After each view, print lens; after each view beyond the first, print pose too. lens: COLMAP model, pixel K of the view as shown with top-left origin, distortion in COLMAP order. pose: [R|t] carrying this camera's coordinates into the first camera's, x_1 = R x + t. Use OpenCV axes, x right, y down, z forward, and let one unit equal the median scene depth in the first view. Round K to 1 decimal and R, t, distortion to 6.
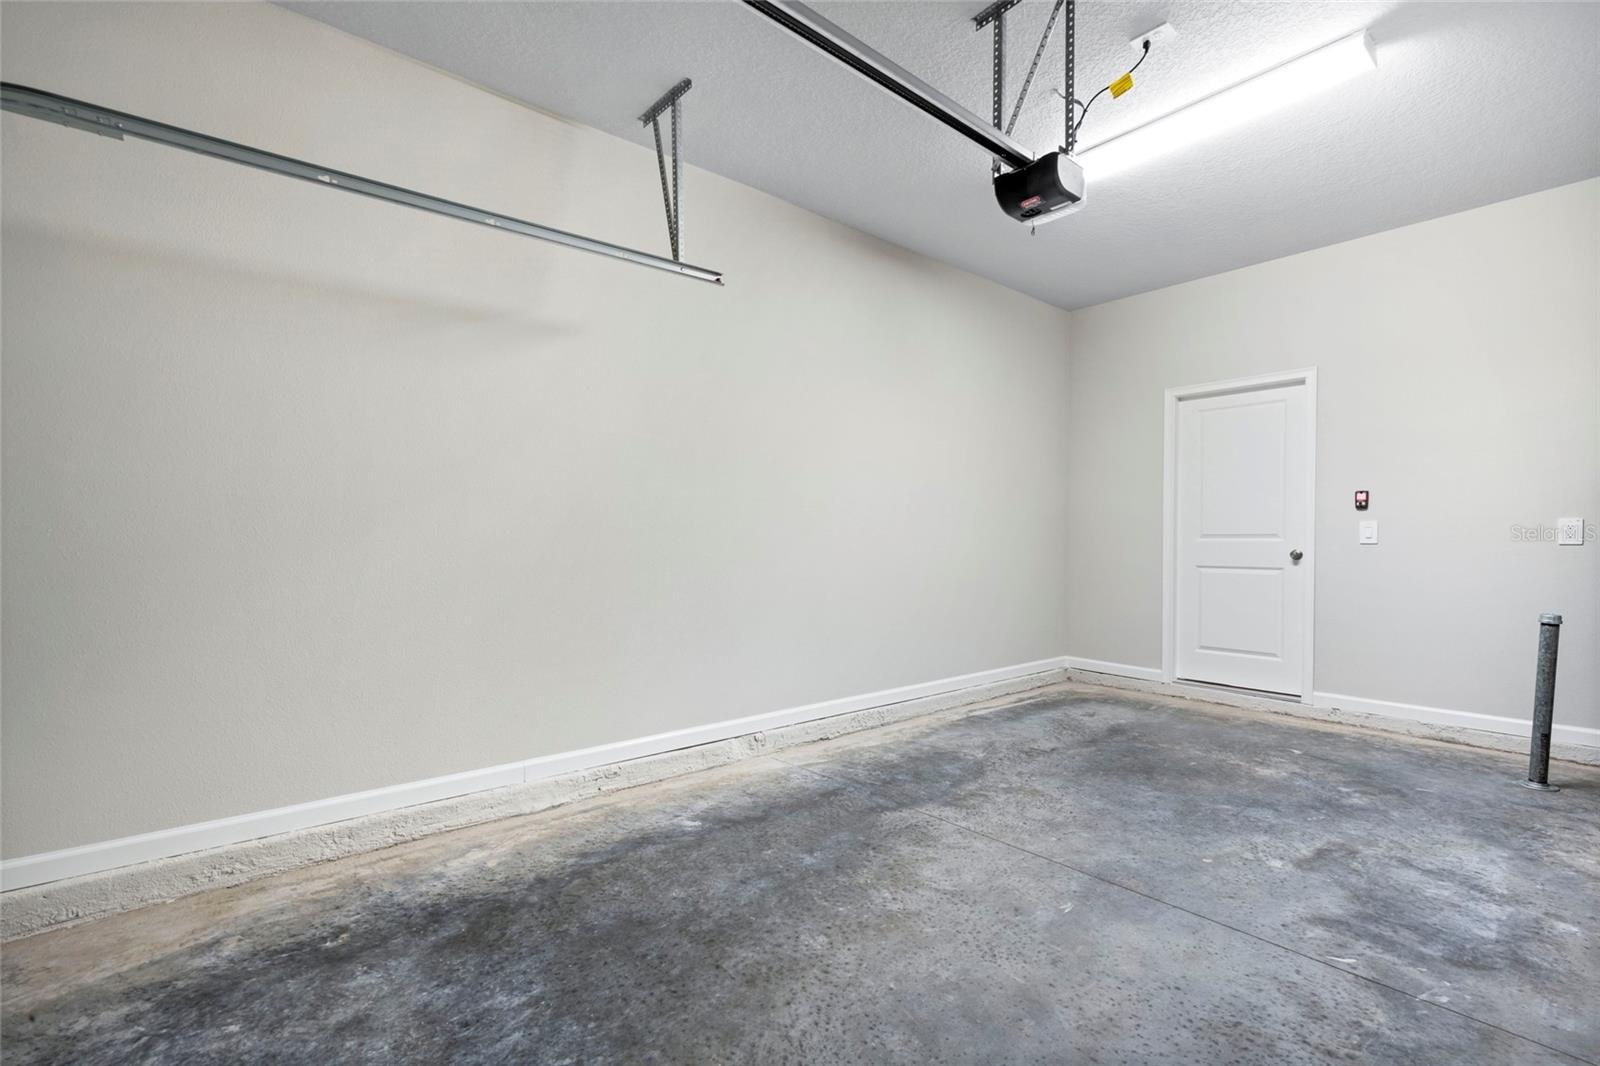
lens RADIAL K [[723.6, 0, 799.5], [0, 723.6, 536.7], [0, 0, 1]] dist [-0.008403, 0.002394]
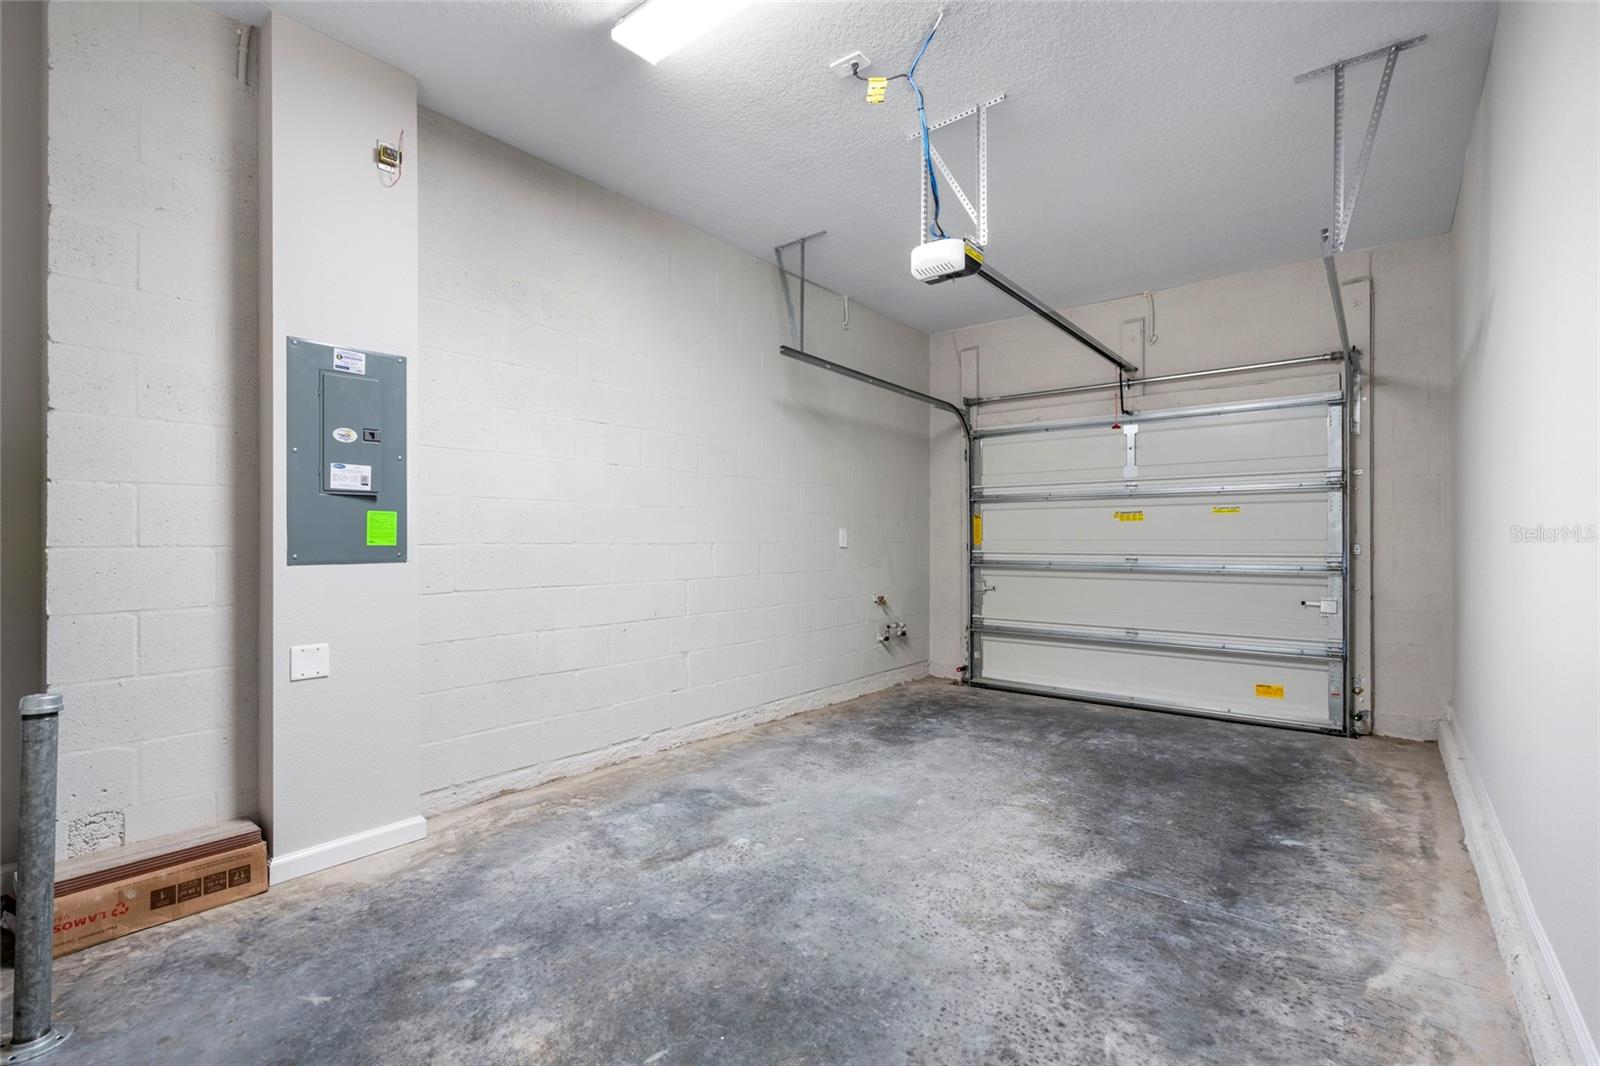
lens RADIAL K [[723.6, 0, 799.7], [0, 723.6, 539.1], [0, 0, 1]] dist [-0.008403, 0.002394]
pose [[-0.980774, -0.001052, -0.195147, 0.732084], [0.000056, 0.999984, -0.005671, -0.002975], [0.195149, -0.005573, -0.980758, 1.952400]]
